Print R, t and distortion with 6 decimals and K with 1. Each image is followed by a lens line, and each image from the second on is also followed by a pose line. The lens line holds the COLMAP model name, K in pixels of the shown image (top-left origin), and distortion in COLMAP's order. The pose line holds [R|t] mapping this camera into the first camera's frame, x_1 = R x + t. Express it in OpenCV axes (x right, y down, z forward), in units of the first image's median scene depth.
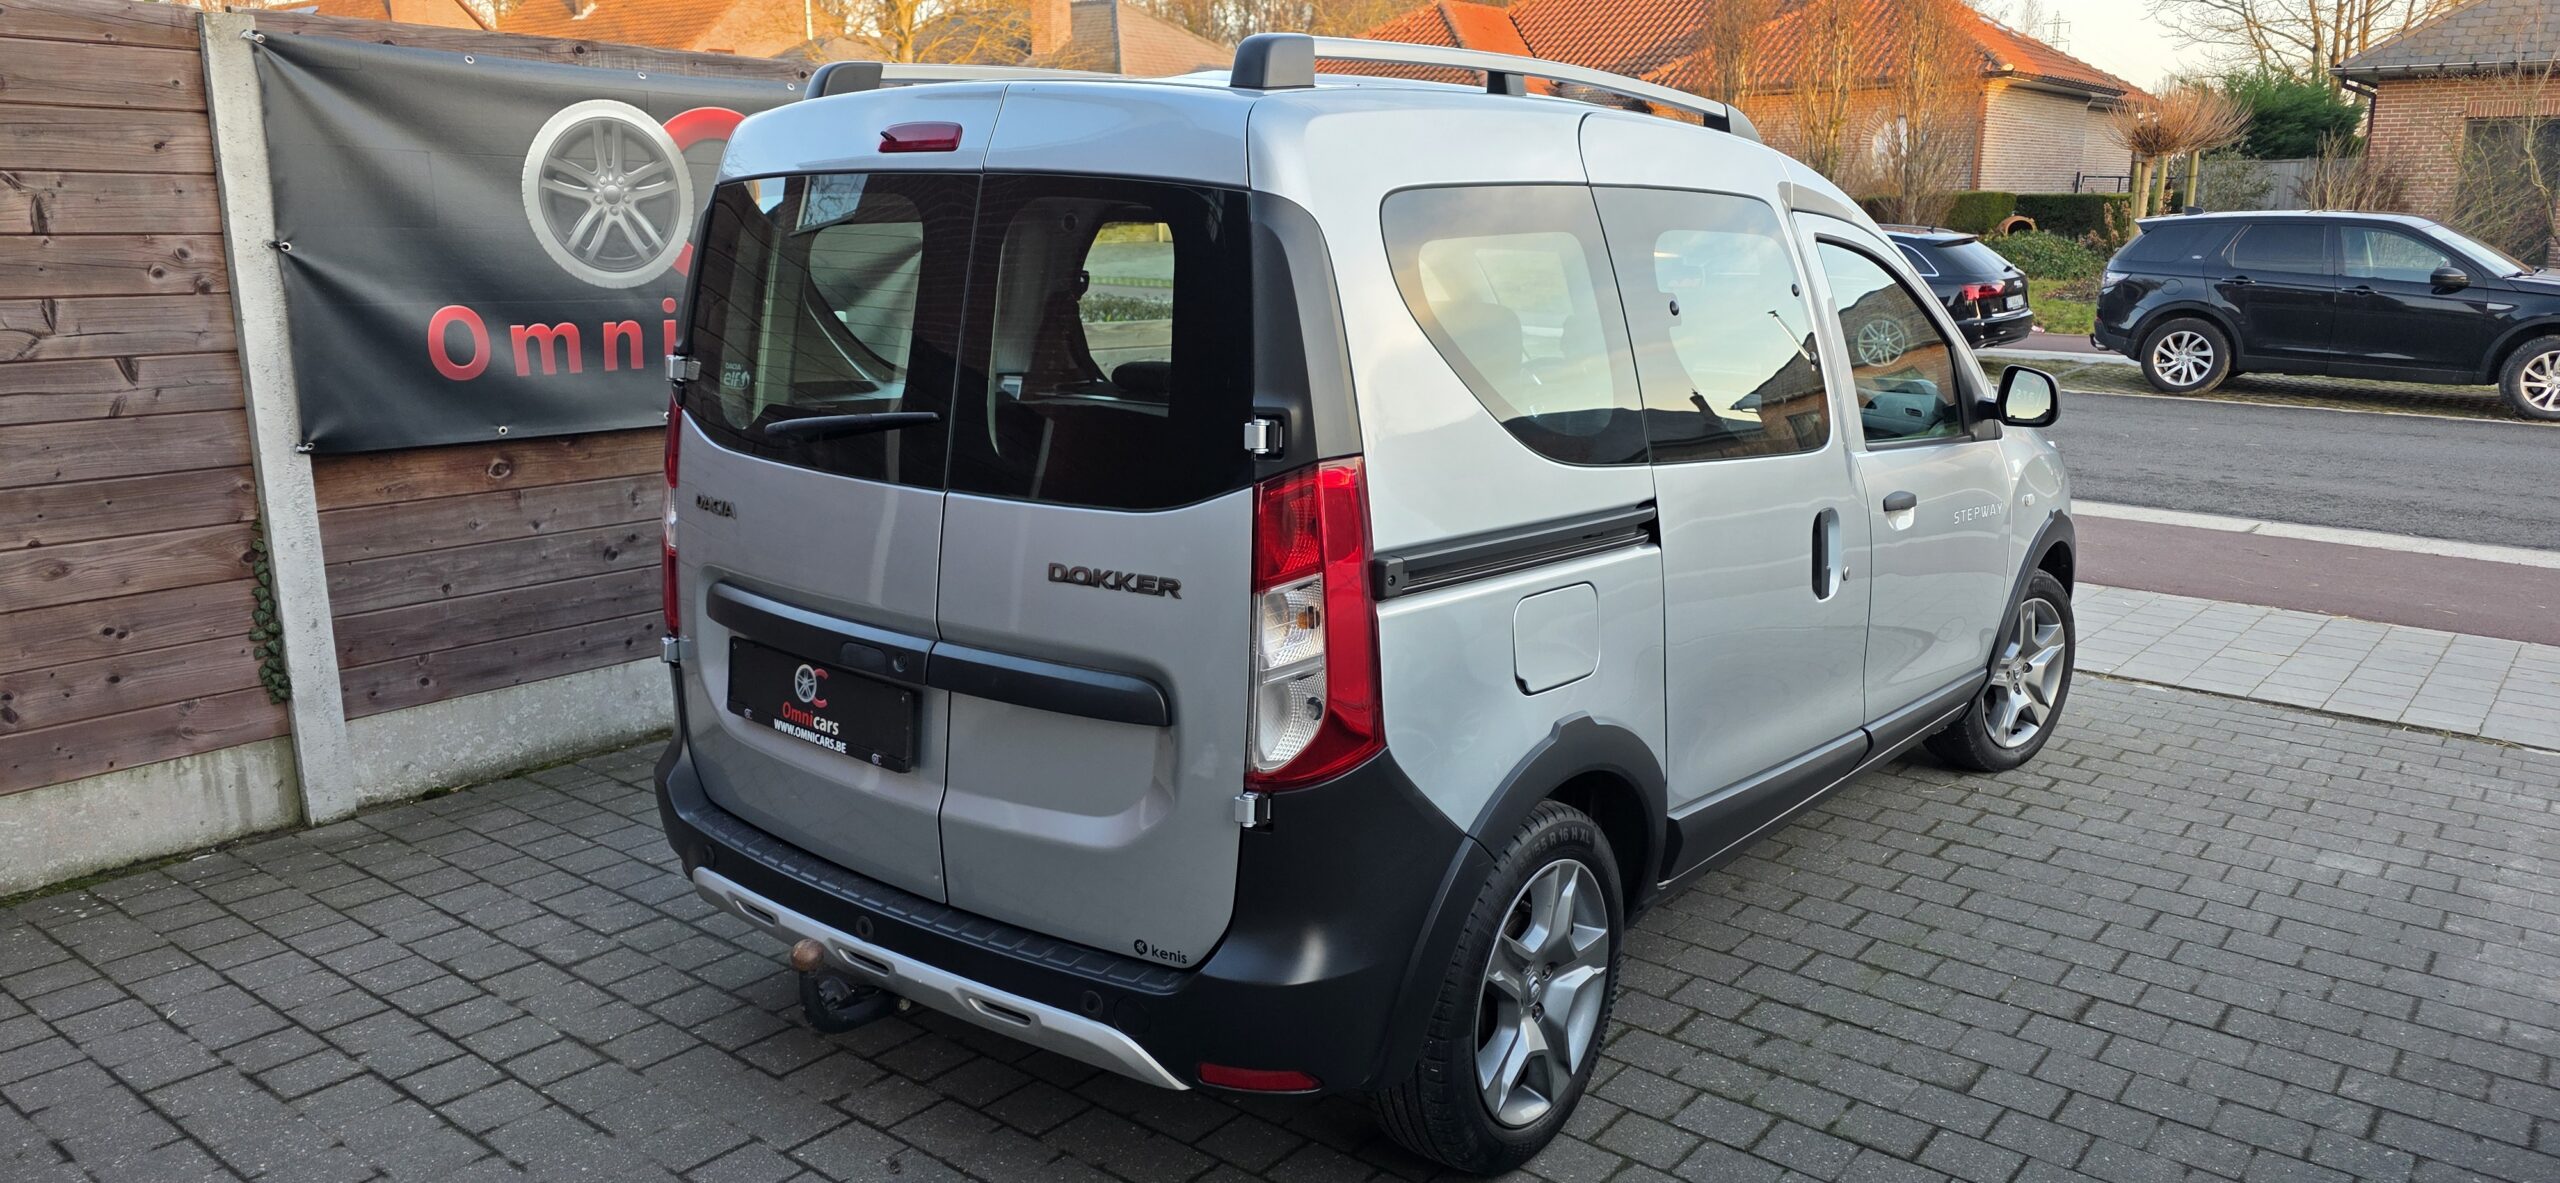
lens RADIAL K [[1723.0, 0, 1298.4], [0, 1723.0, 575.3], [0, 0, 1]] dist [0.044670, -0.030089]
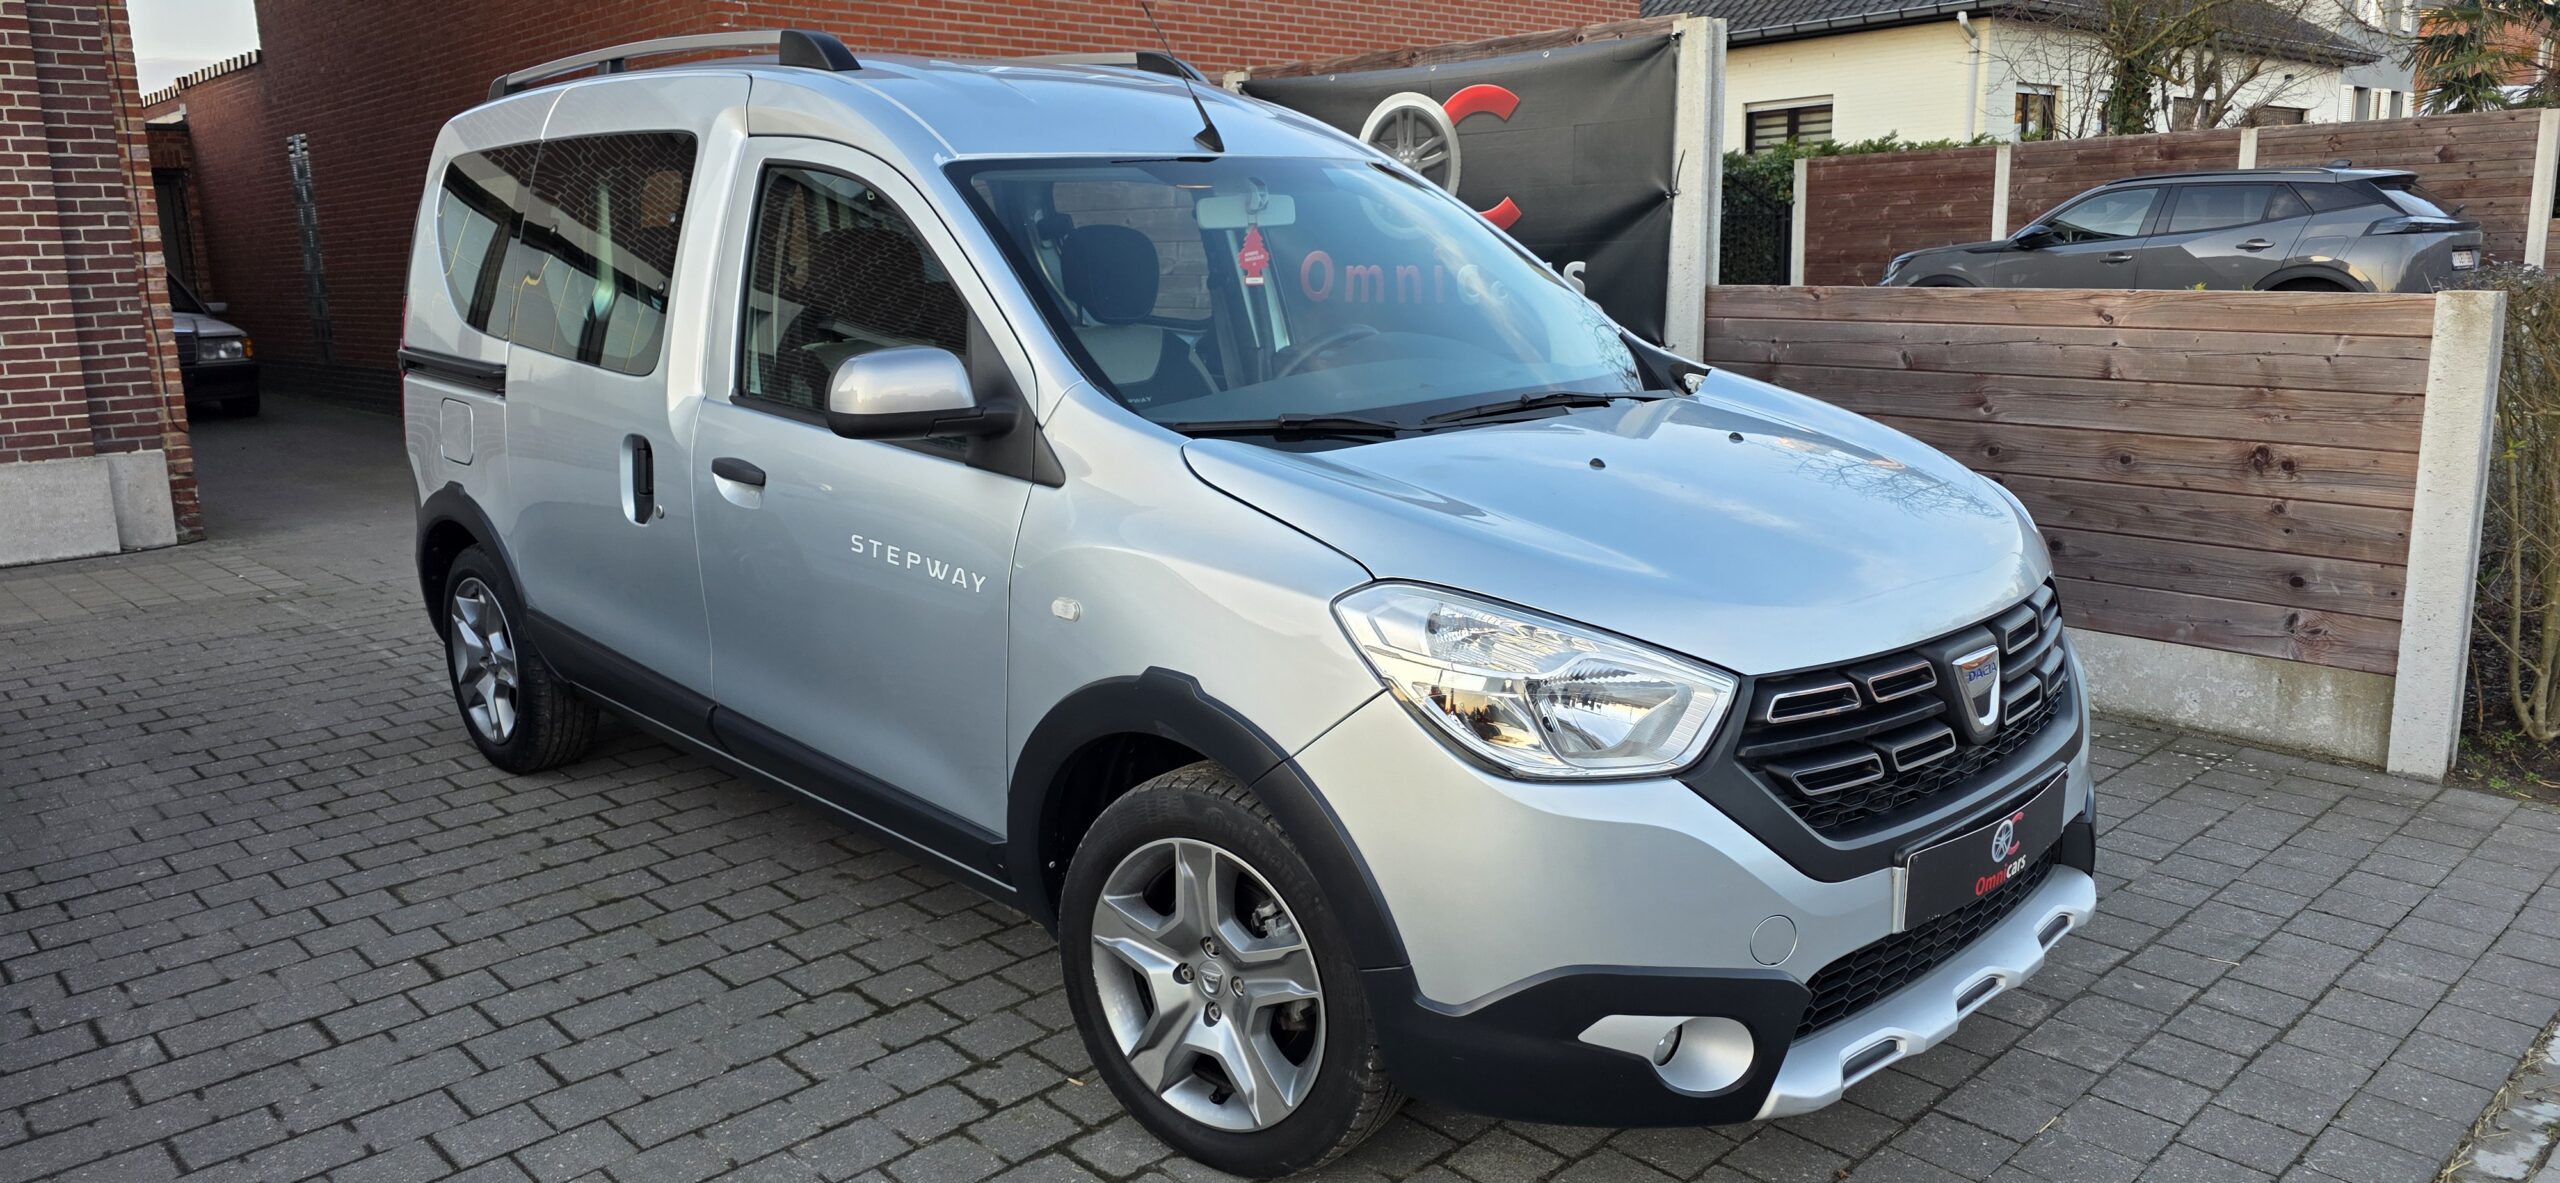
lens RADIAL K [[1723.0, 0, 1272.2], [0, 1723.0, 589.6], [0, 0, 1]] dist [0.044670, -0.030089]
pose [[-0.150451, 0.194572, -0.969281, 0.960168], [-0.181886, 0.958257, 0.220591, -0.186944], [0.971742, 0.209487, -0.108781, 1.141011]]
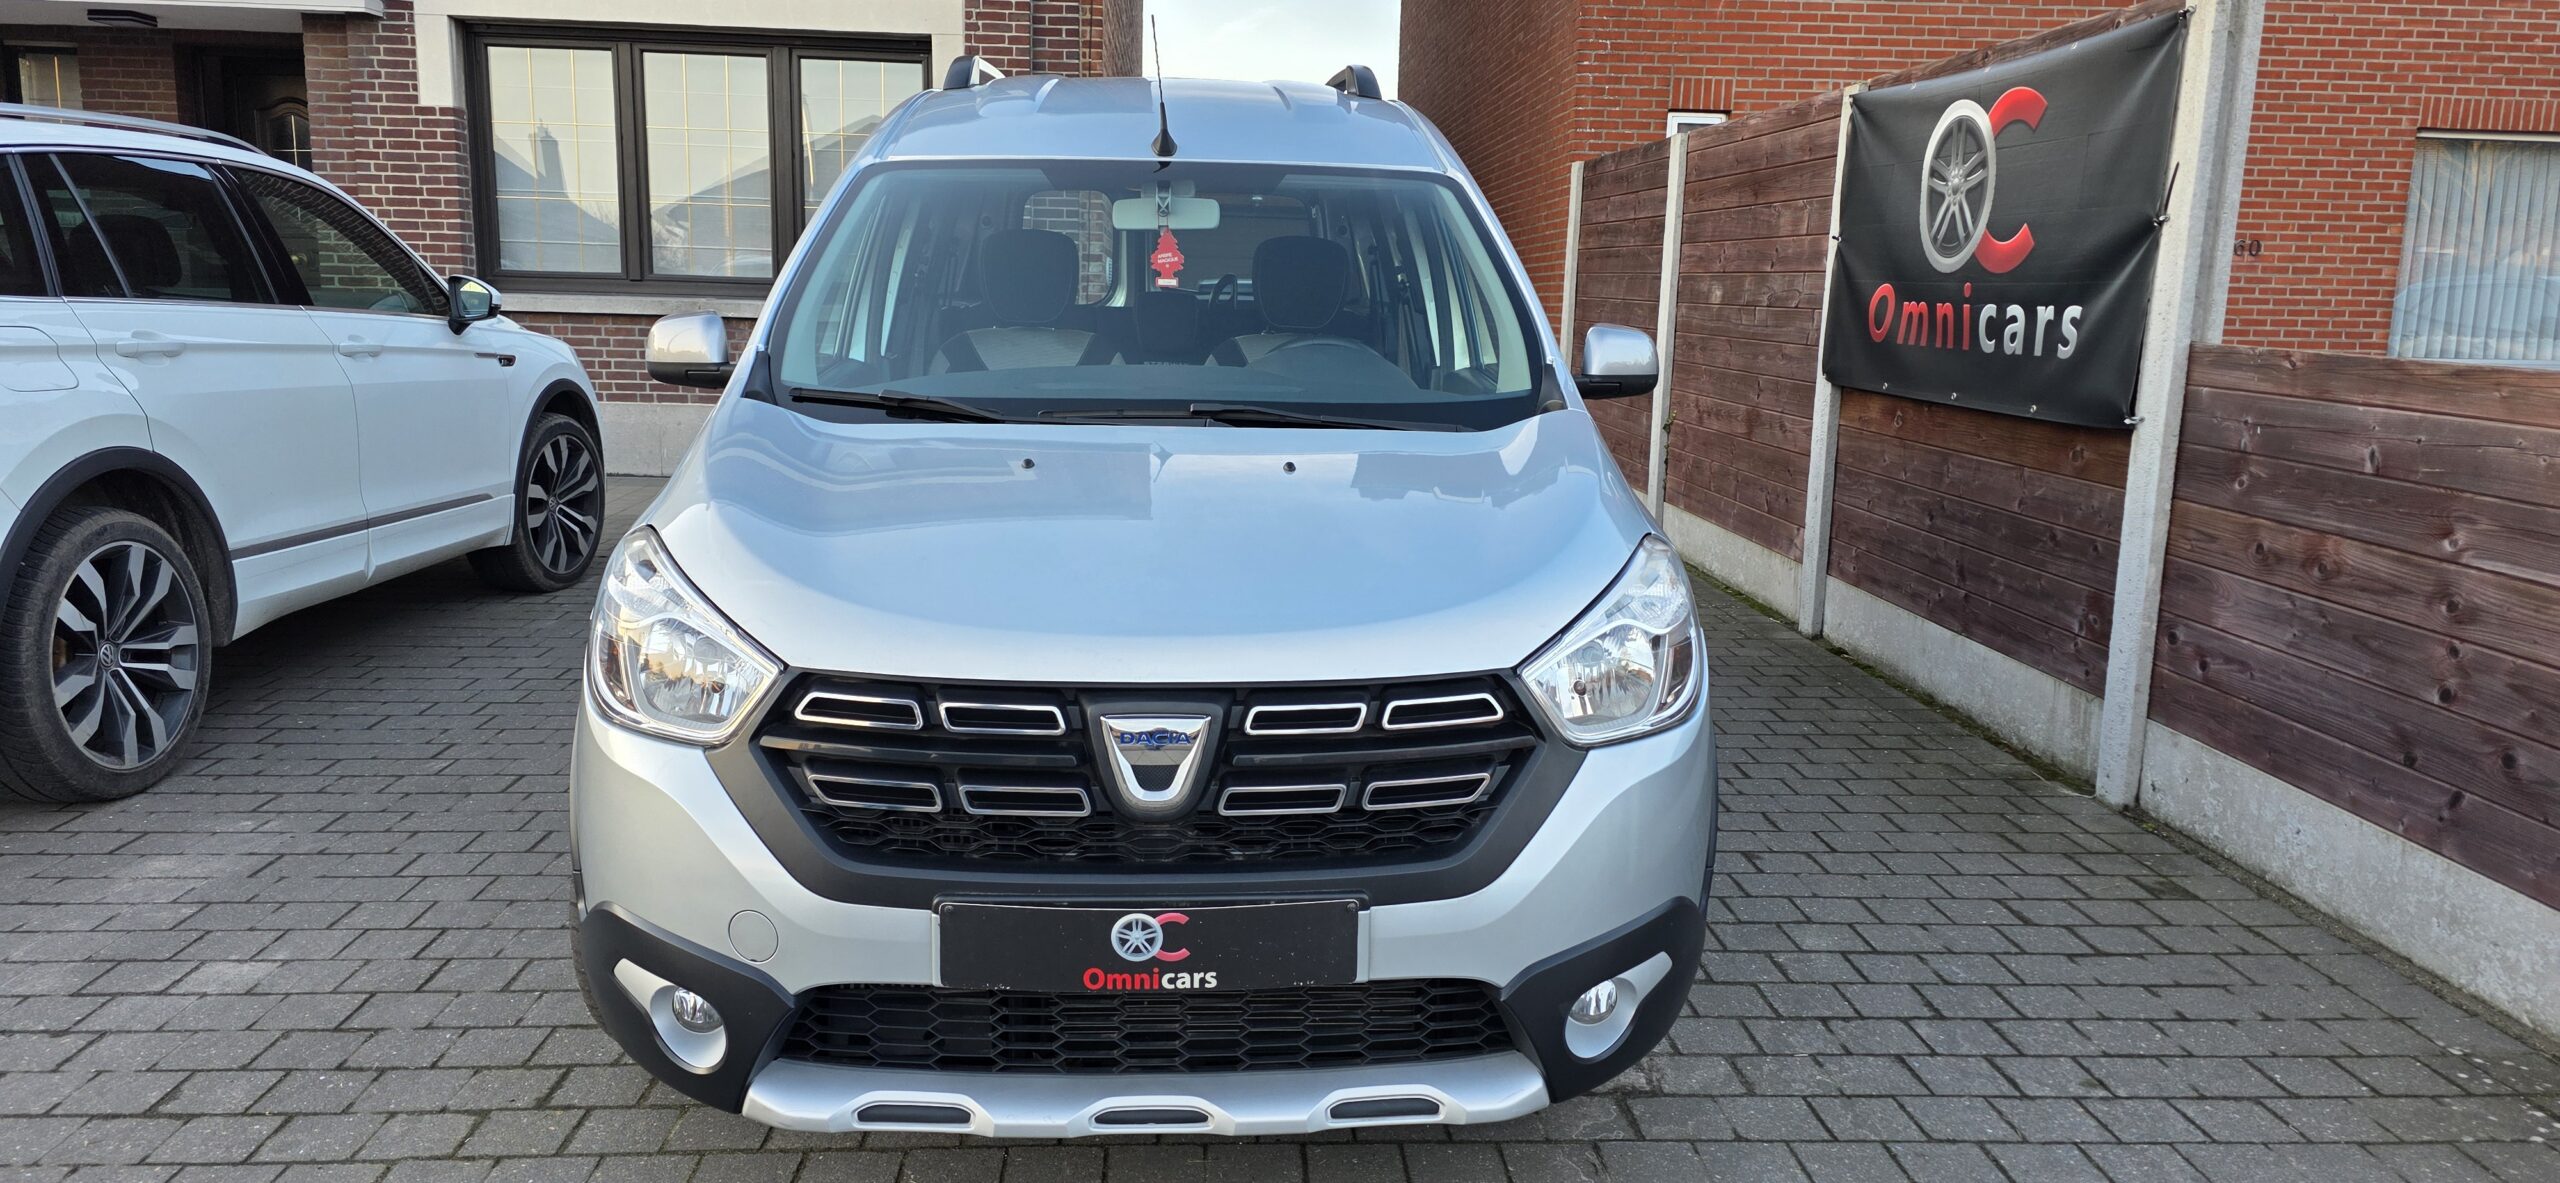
lens RADIAL K [[1723.0, 0, 1256.2], [0, 1723.0, 606.7], [0, 0, 1]] dist [0.044670, -0.030089]
pose [[-0.761503, 0.097002, -0.640862, 0.682885], [-0.158343, 0.930939, 0.329061, -0.270644], [0.628522, 0.352057, -0.693553, 1.618264]]
